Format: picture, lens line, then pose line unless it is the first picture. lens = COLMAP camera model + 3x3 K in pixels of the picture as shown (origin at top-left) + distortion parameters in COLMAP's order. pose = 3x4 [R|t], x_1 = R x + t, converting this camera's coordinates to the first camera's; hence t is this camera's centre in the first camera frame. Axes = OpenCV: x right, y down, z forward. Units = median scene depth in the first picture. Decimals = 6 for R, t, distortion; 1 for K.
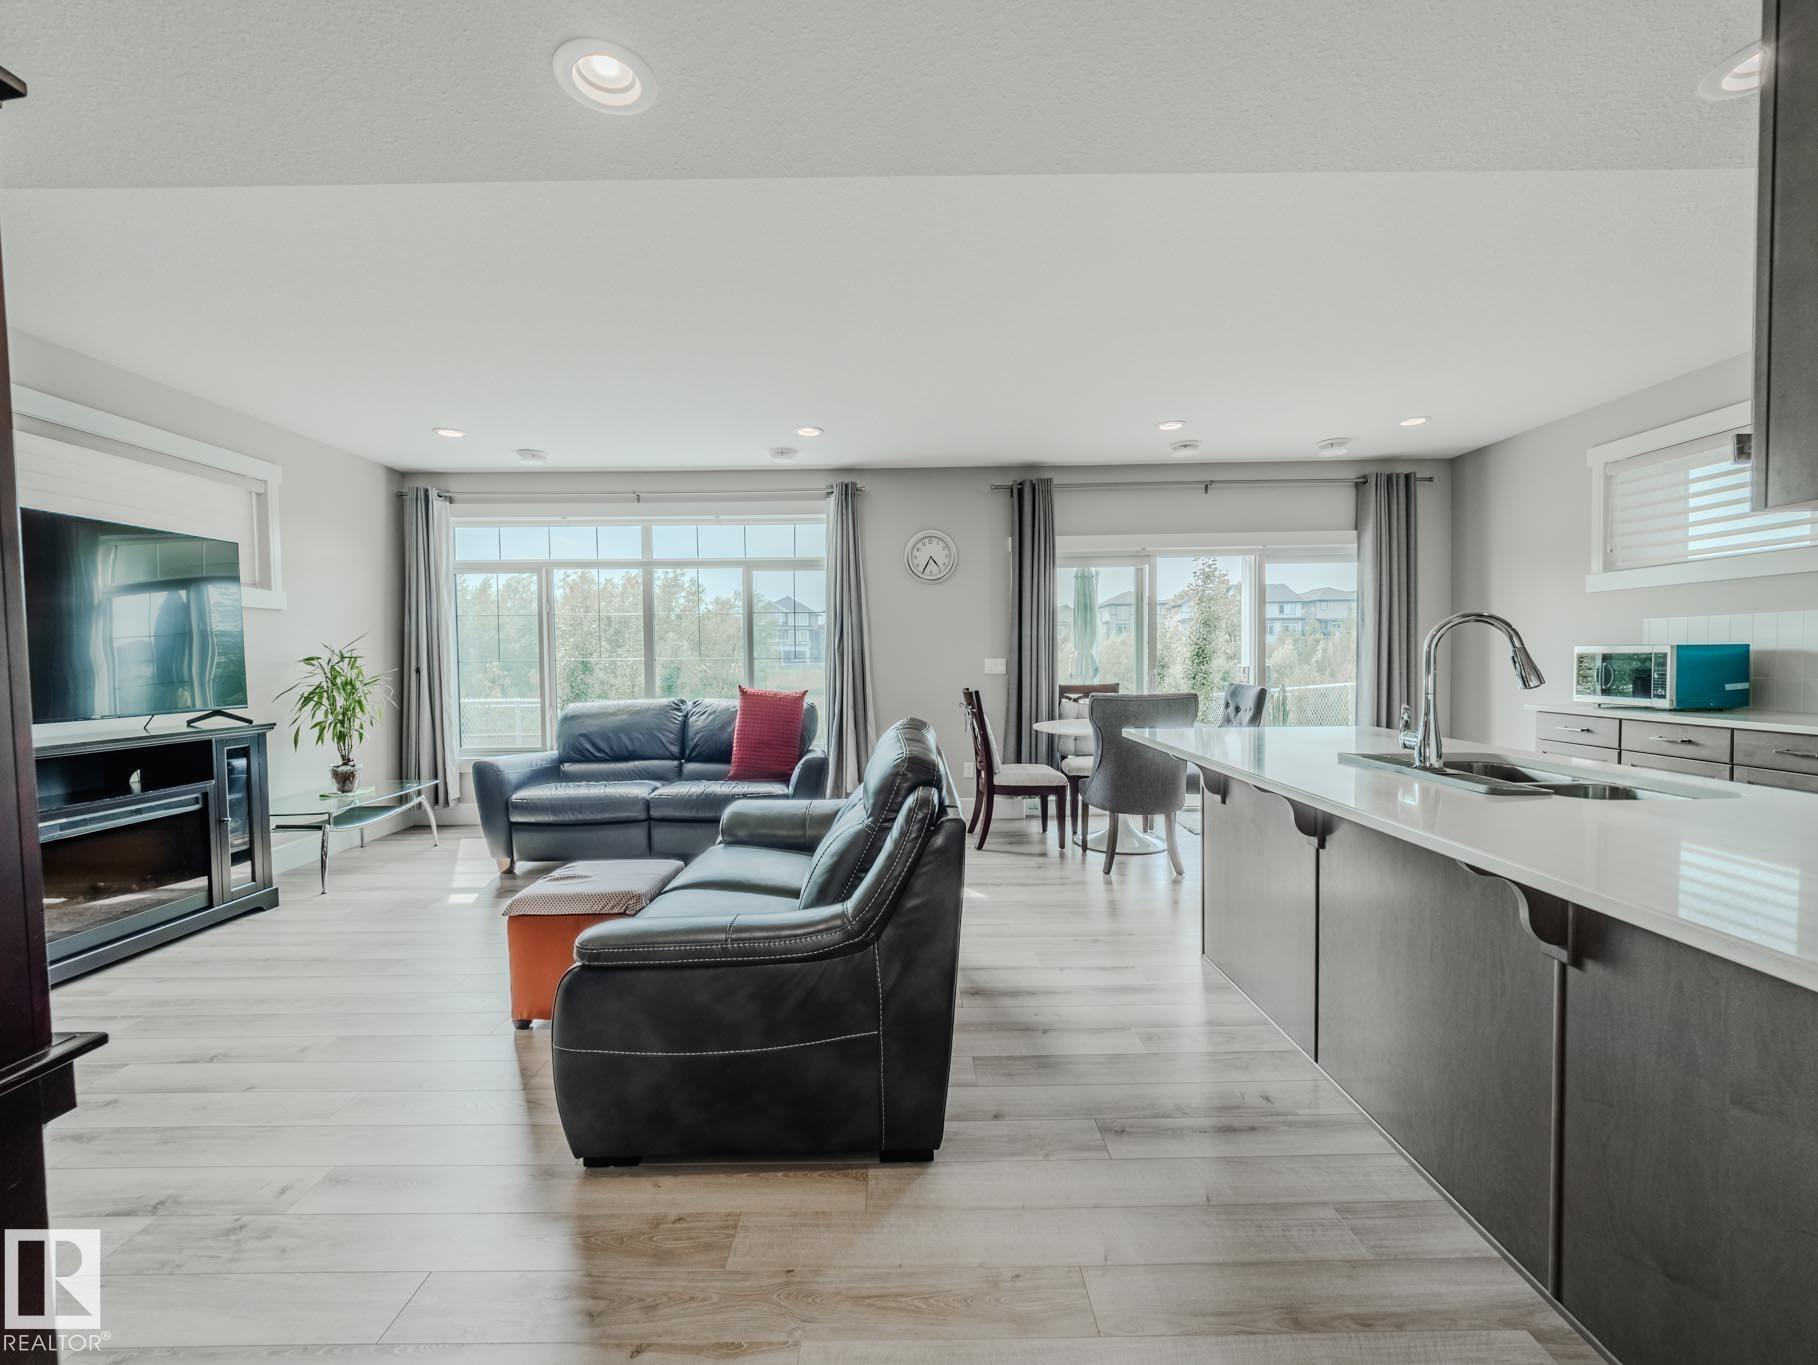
lens RADIAL K [[754.4, 0, 907.7], [0, 754.4, 696.2], [0, 0, 1]] dist [-0.001593, -0.000362]
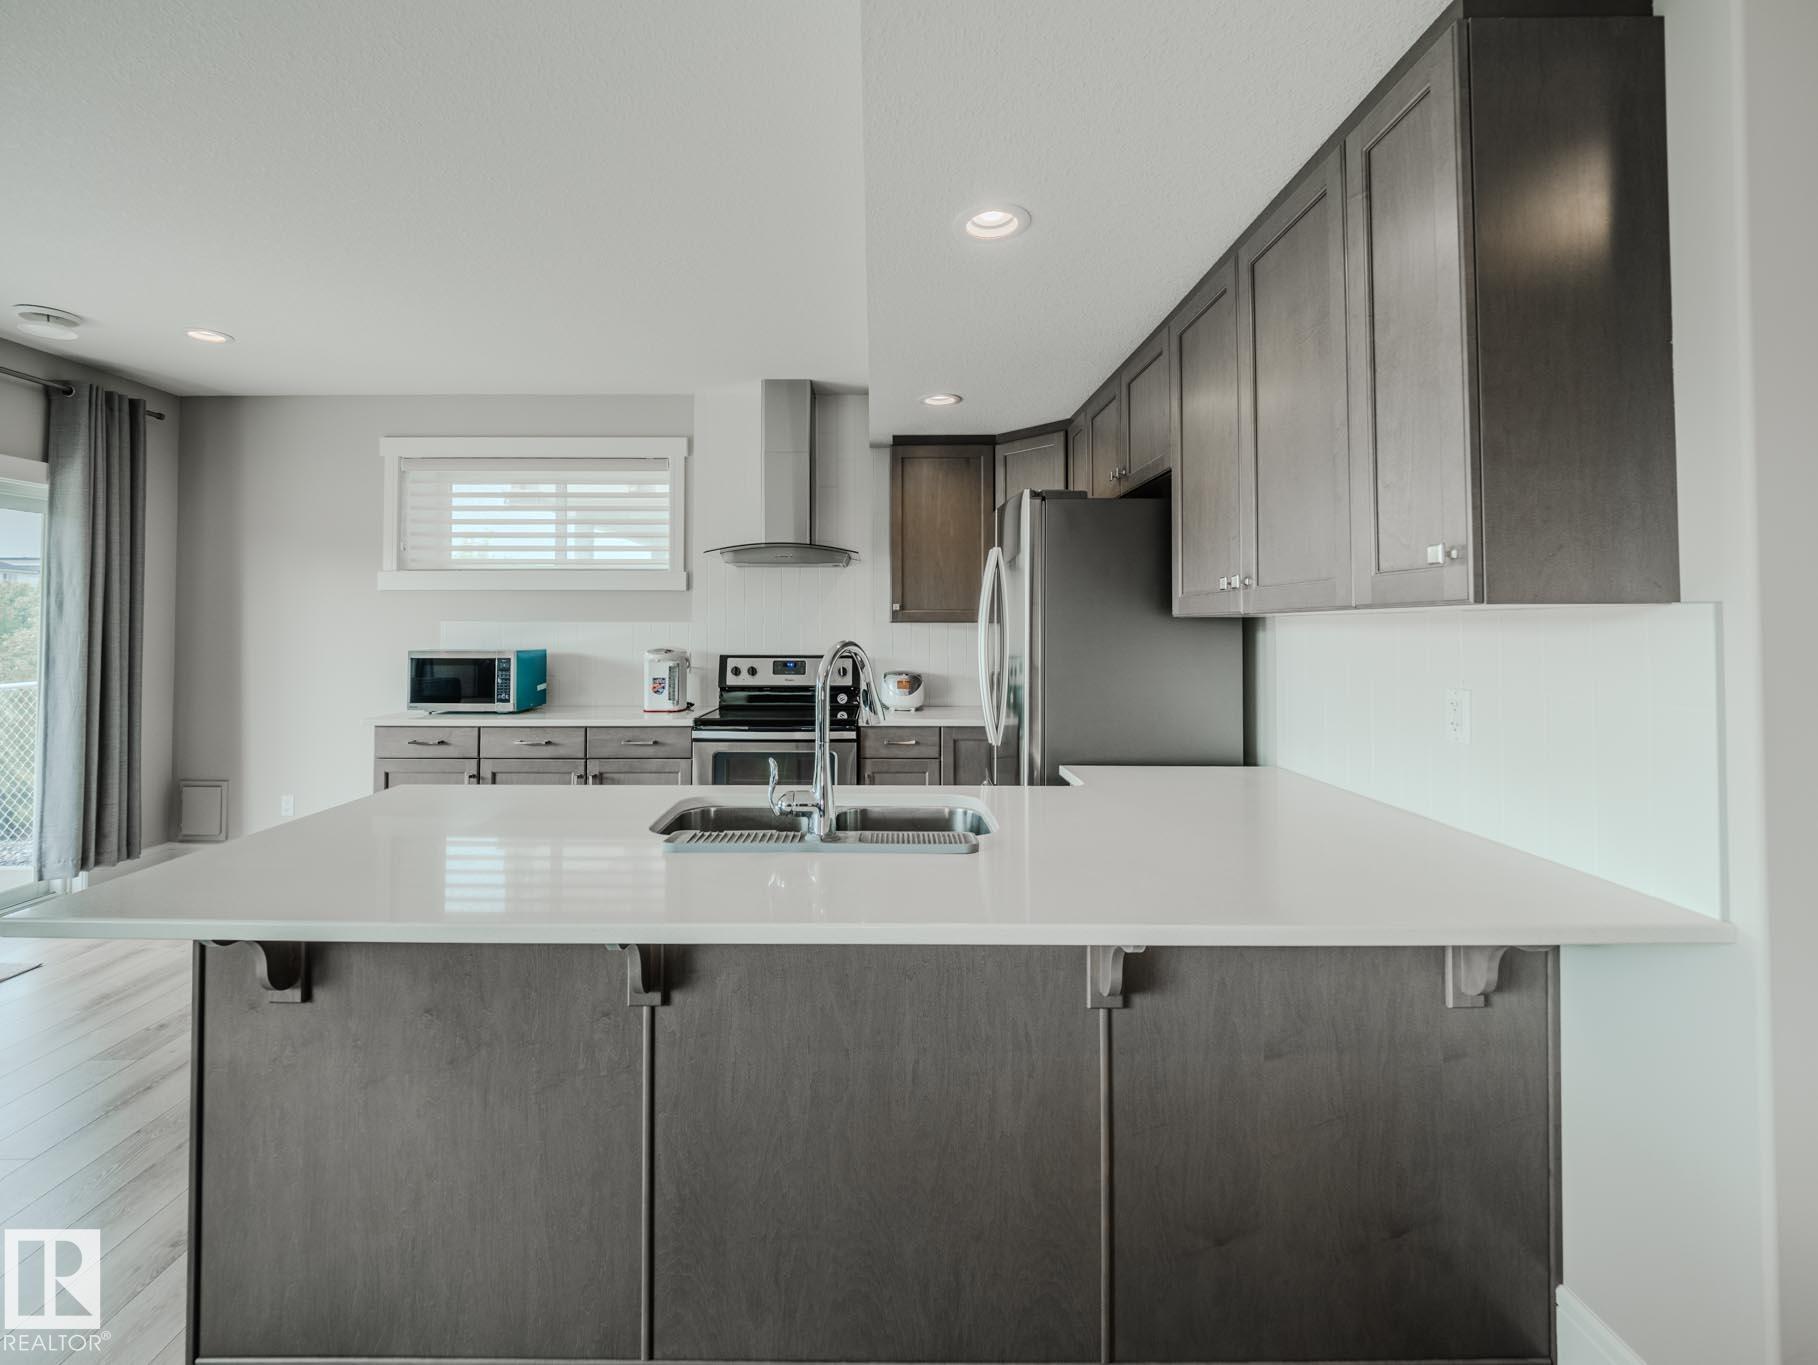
lens RADIAL K [[793.1, 0, 875.1], [0, 793.1, 599.5], [0, 0, 1]] dist [0.013702, -0.000111]
pose [[0.016839, 0.049456, 0.998634, -0.059344], [0.051729, 0.997395, -0.050267, -0.040152], [-0.998519, 0.052505, 0.014237, 0.334527]]
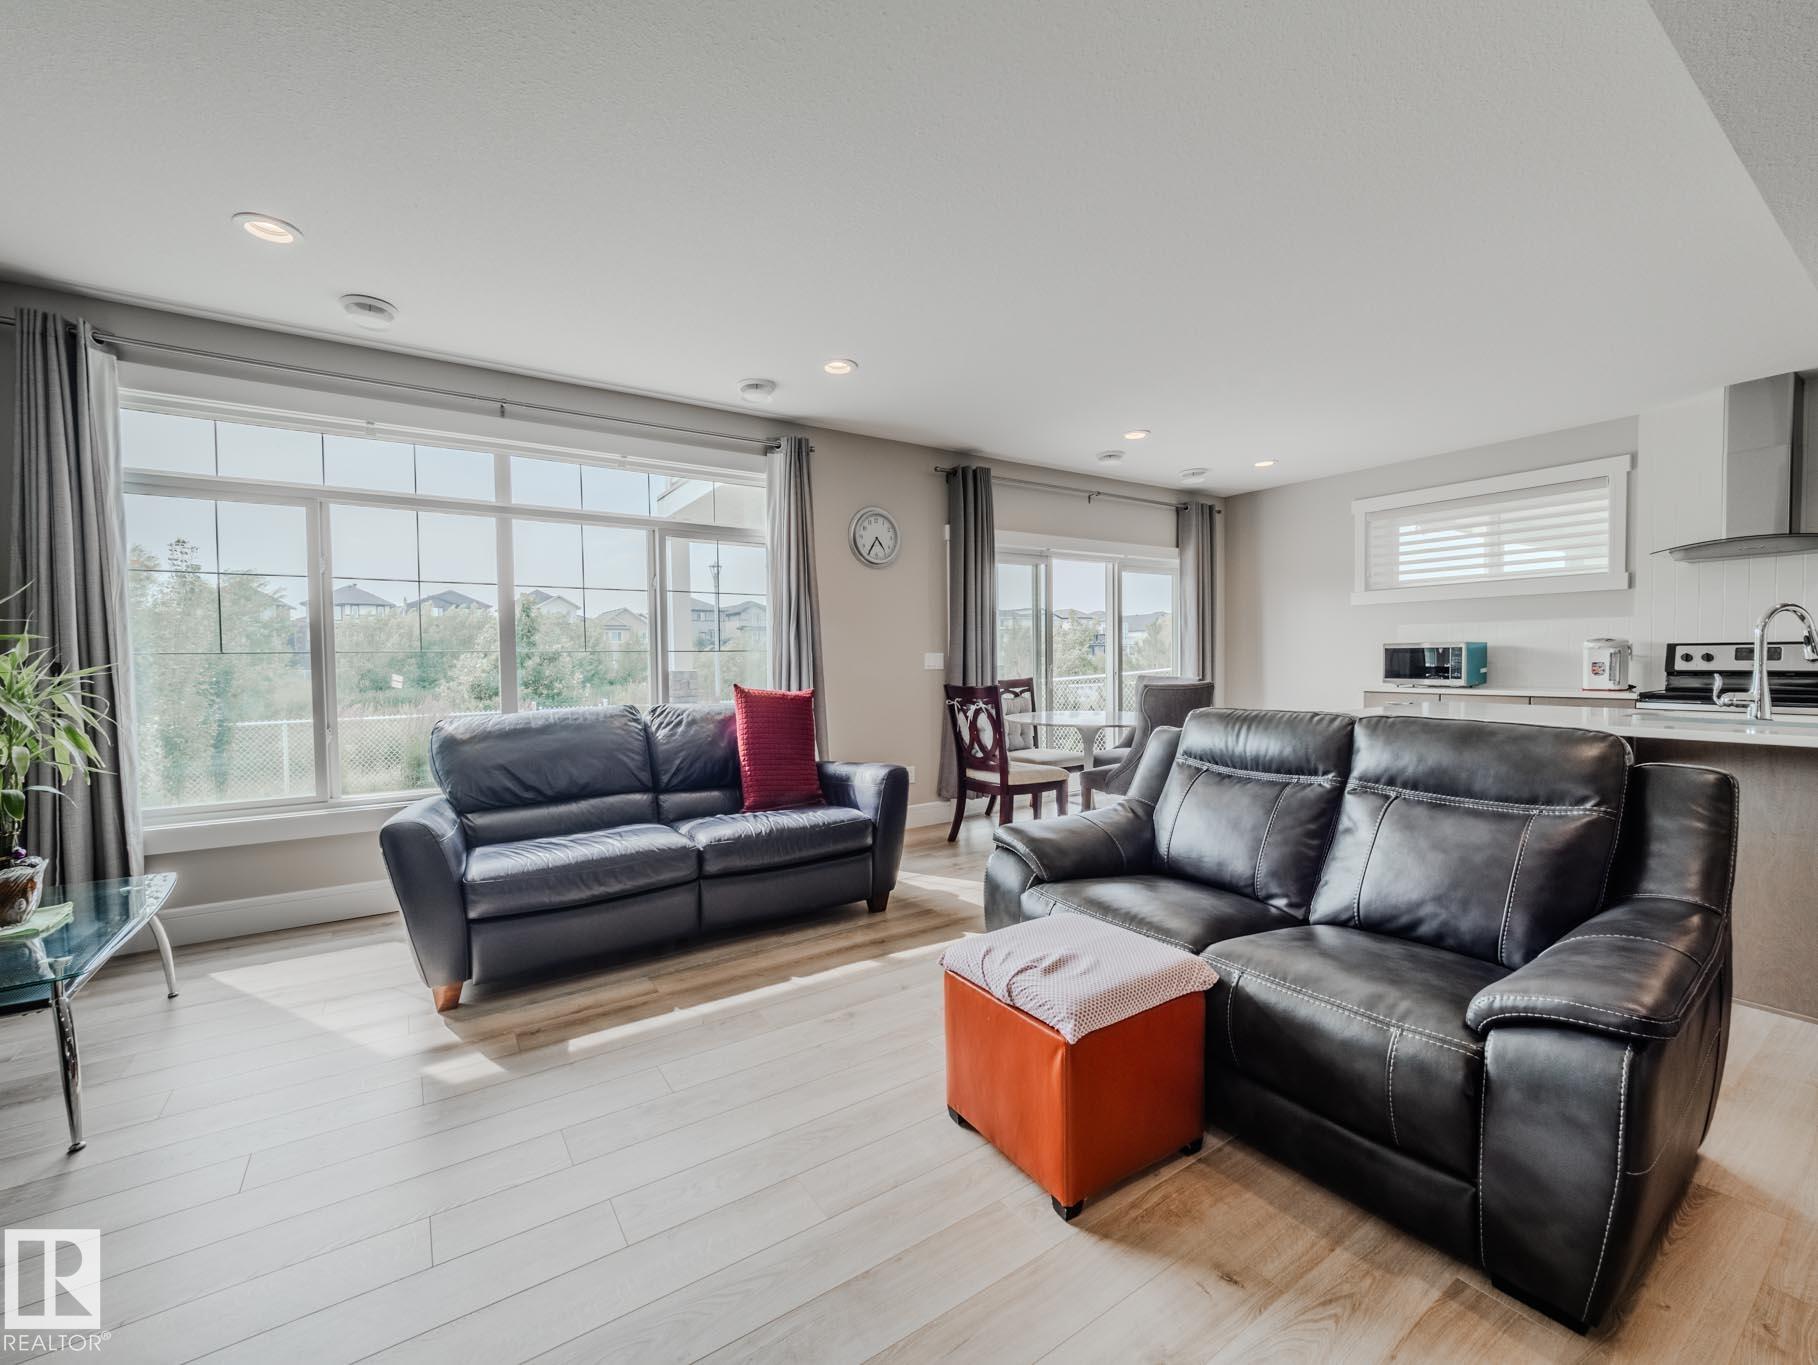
lens RADIAL K [[755.9, 0, 911.7], [0, 755.9, 689.0], [0, 0, 1]] dist [-0.014740, 0.003867]
pose [[0.833034, -0.019700, 0.552870, -0.473898], [0.030674, 0.999473, -0.010603, 0.003837], [-0.552370, 0.025791, 0.833200, 0.268168]]
